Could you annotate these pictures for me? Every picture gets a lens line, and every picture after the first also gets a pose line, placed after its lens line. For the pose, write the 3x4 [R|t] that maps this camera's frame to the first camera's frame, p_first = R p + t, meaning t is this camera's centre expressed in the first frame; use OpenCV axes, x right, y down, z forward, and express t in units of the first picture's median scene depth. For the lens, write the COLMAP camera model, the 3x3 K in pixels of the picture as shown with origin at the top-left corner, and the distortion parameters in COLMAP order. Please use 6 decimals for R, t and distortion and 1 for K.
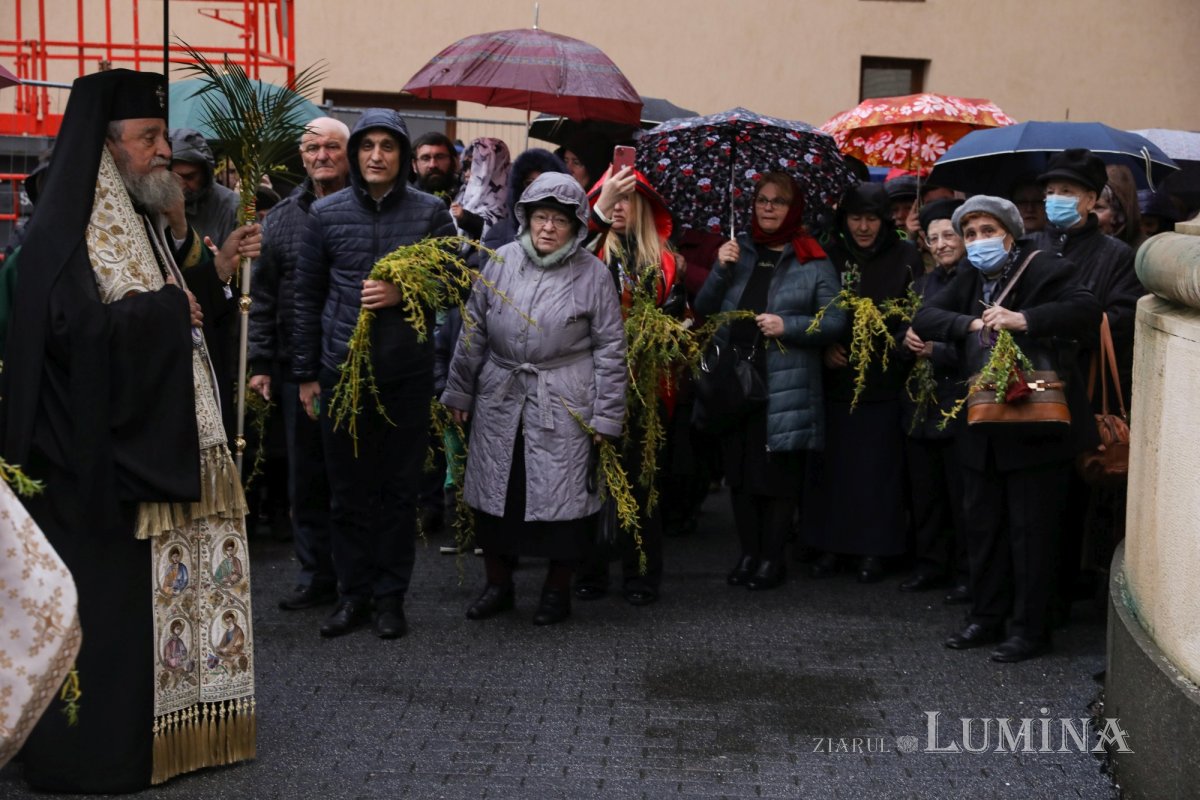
lens RADIAL K [[1944.5, 0, 600.0], [0, 1944.5, 400.0], [0, 0, 1]] dist [0.174793, -0.057312]
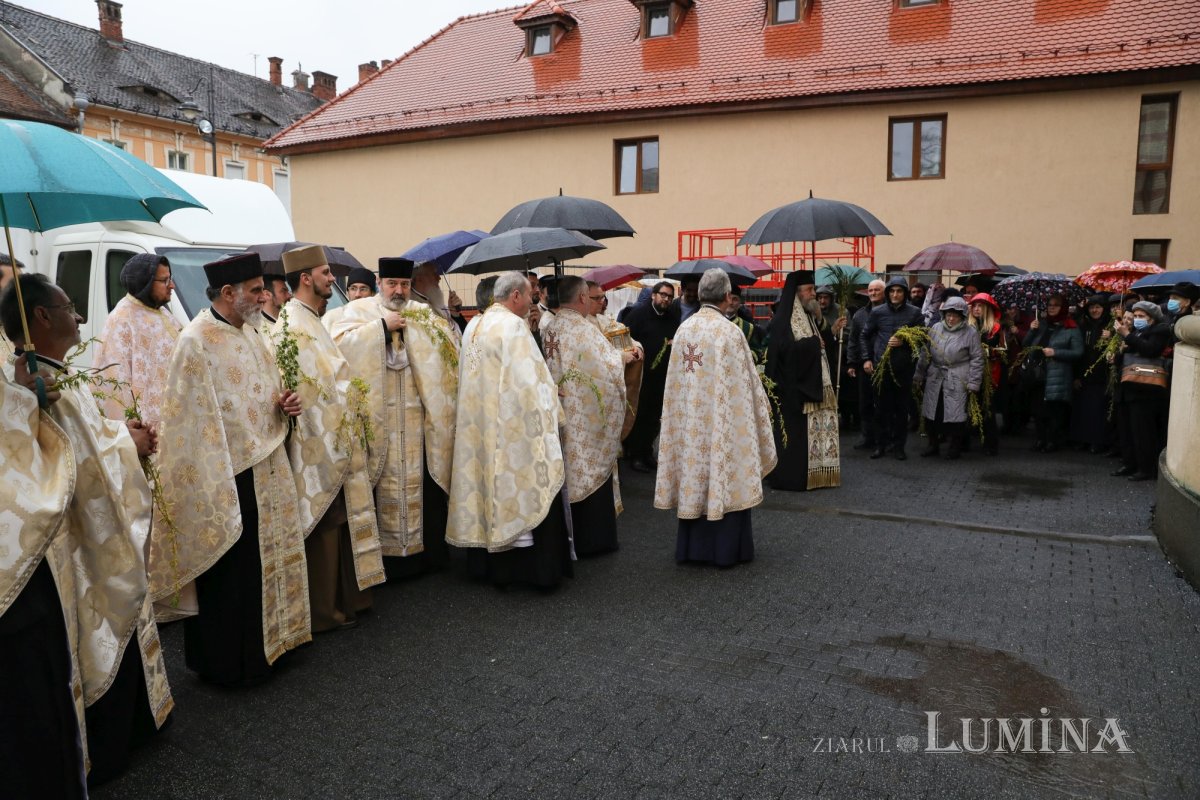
lens RADIAL K [[901.8, 0, 604.0], [0, 901.8, 391.6], [0, 0, 1]] dist [-0.098910, 0.094795]
pose [[0.892247, 0.016448, -0.451248, 0.104670], [-0.021866, 0.999738, -0.006795, 0.038598], [0.451018, 0.015930, 0.892373, -0.356751]]
